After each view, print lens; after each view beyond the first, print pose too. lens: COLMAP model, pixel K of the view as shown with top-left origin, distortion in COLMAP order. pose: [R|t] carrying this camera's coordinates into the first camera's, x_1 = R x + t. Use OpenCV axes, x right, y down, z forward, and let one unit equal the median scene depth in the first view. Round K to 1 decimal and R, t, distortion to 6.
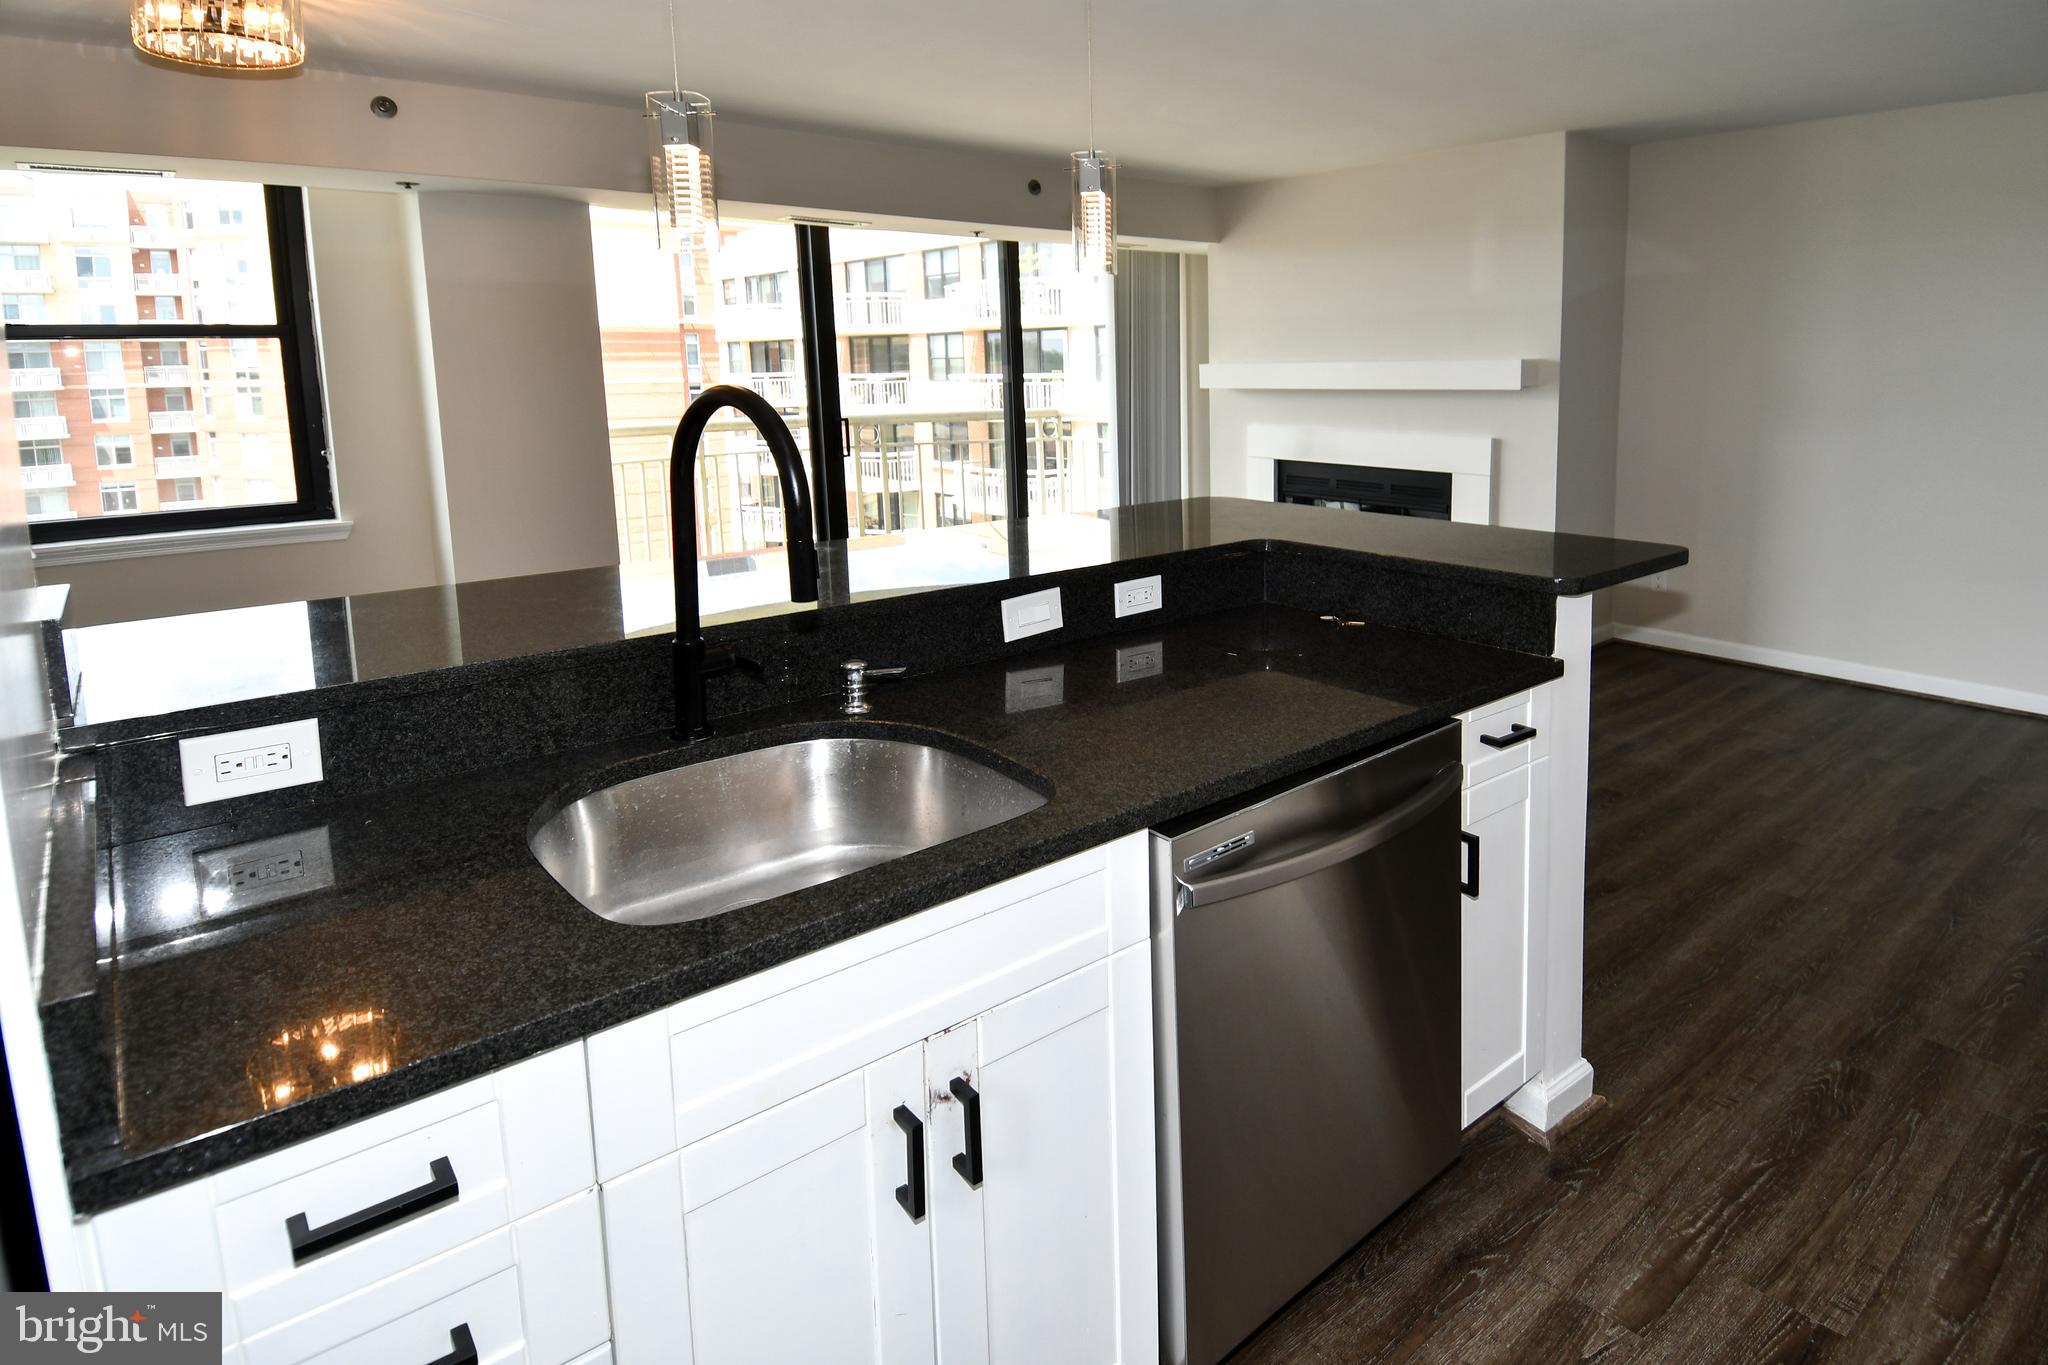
lens RADIAL K [[1168.8, 0, 1028.4], [0, 1168.8, 672.1], [0, 0, 1]] dist [0.014836, -0.007425]
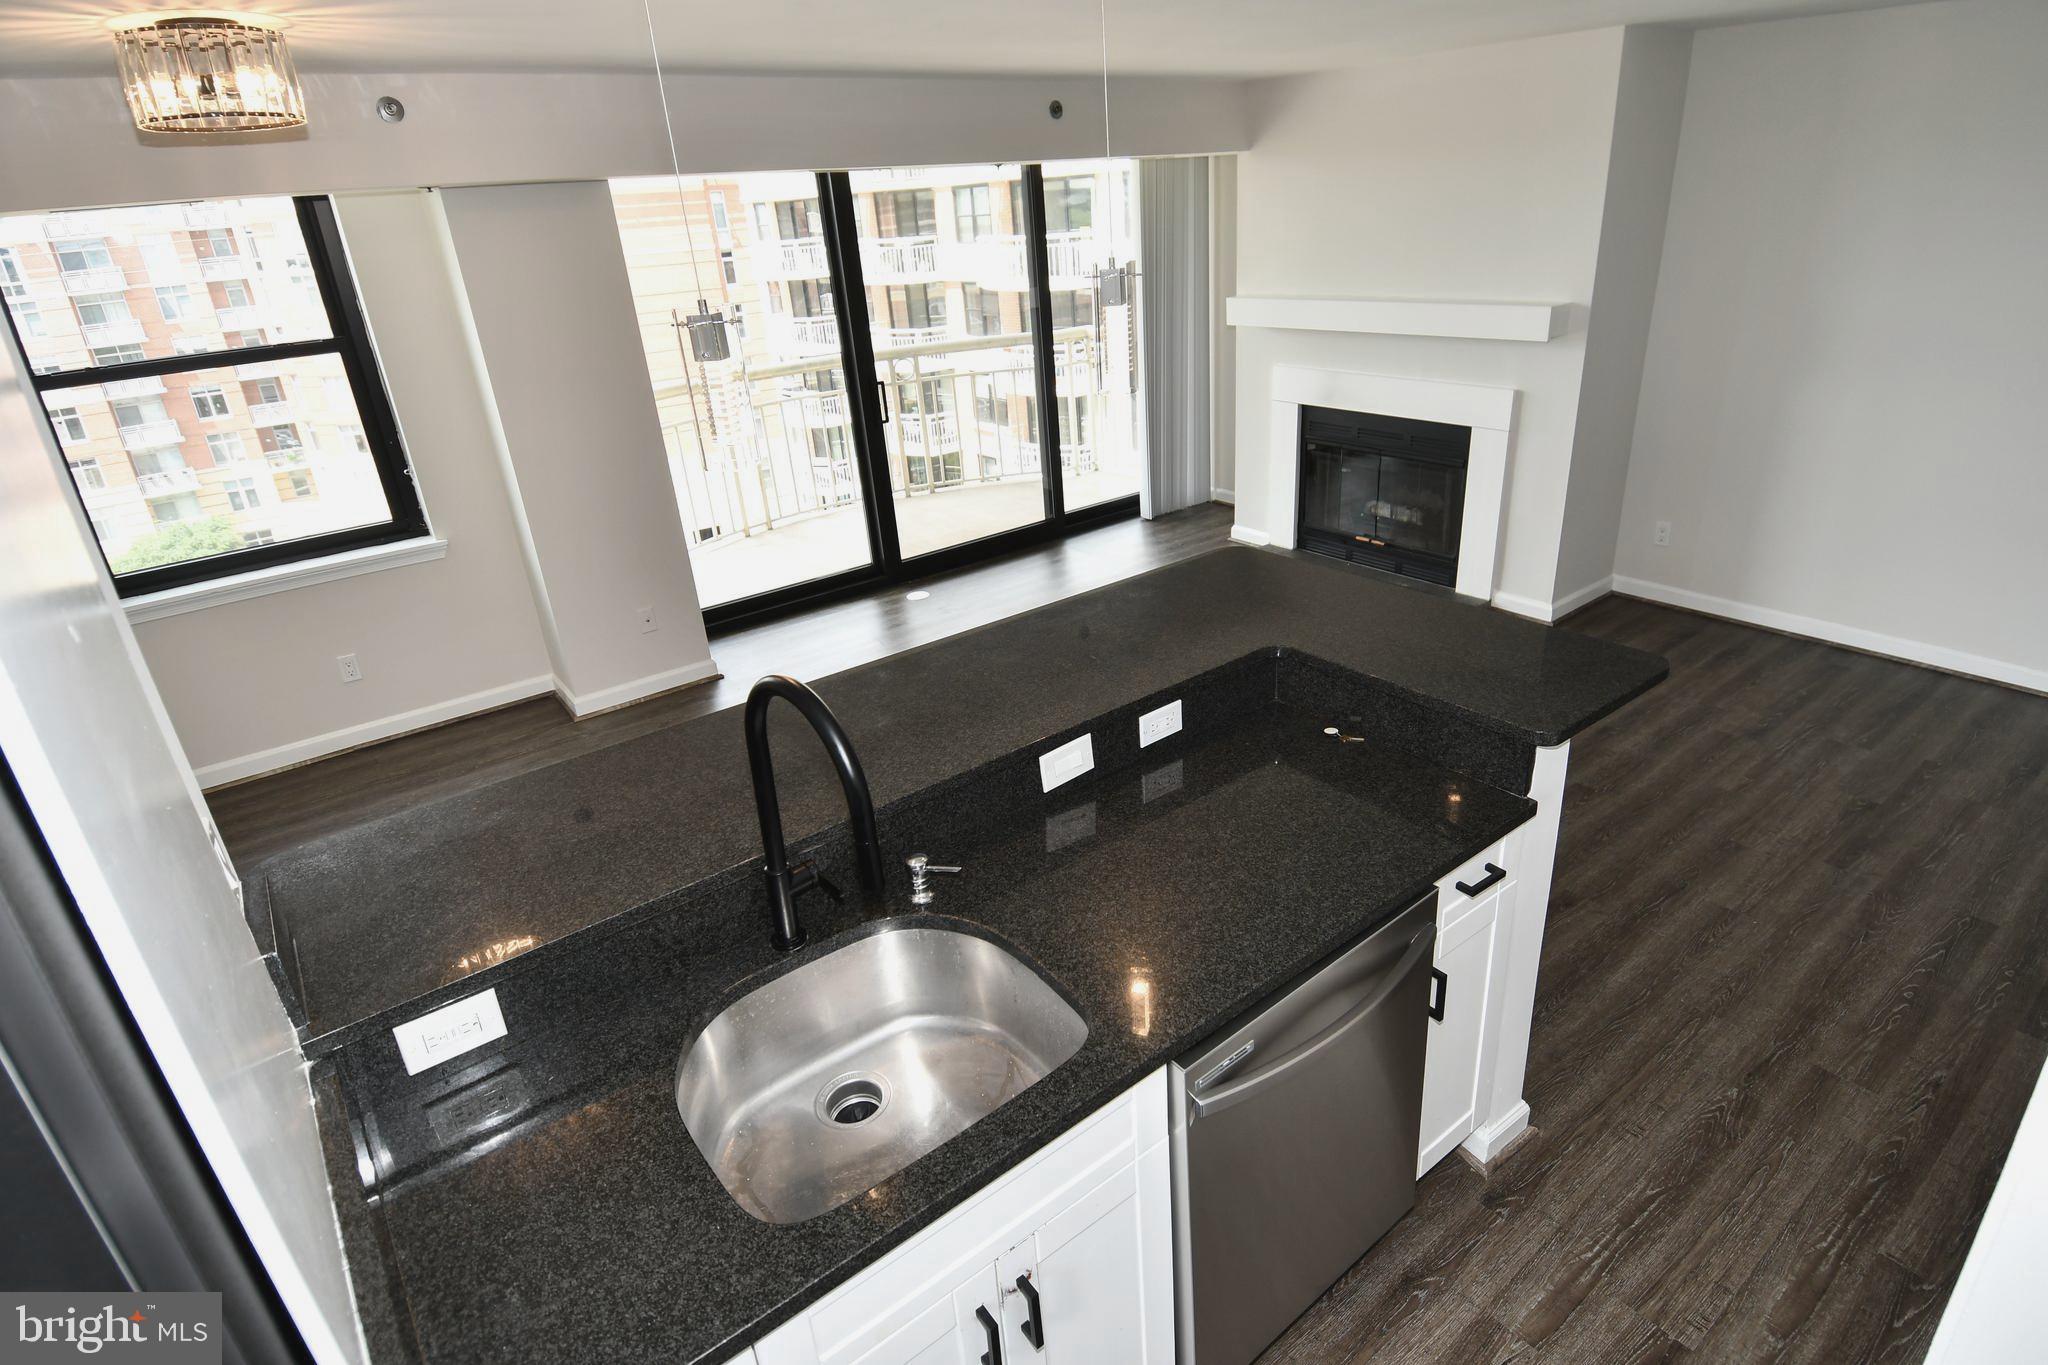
lens RADIAL K [[1082.7, 0, 1025.6], [0, 1082.7, 696.1], [0, 0, 1]] dist [0.008551, -0.003943]
pose [[0.998395, -0.031210, -0.047269, 0.015544], [0.043791, 0.954602, 0.294648, -0.442151], [0.035927, -0.296245, 0.954436, 0.012135]]
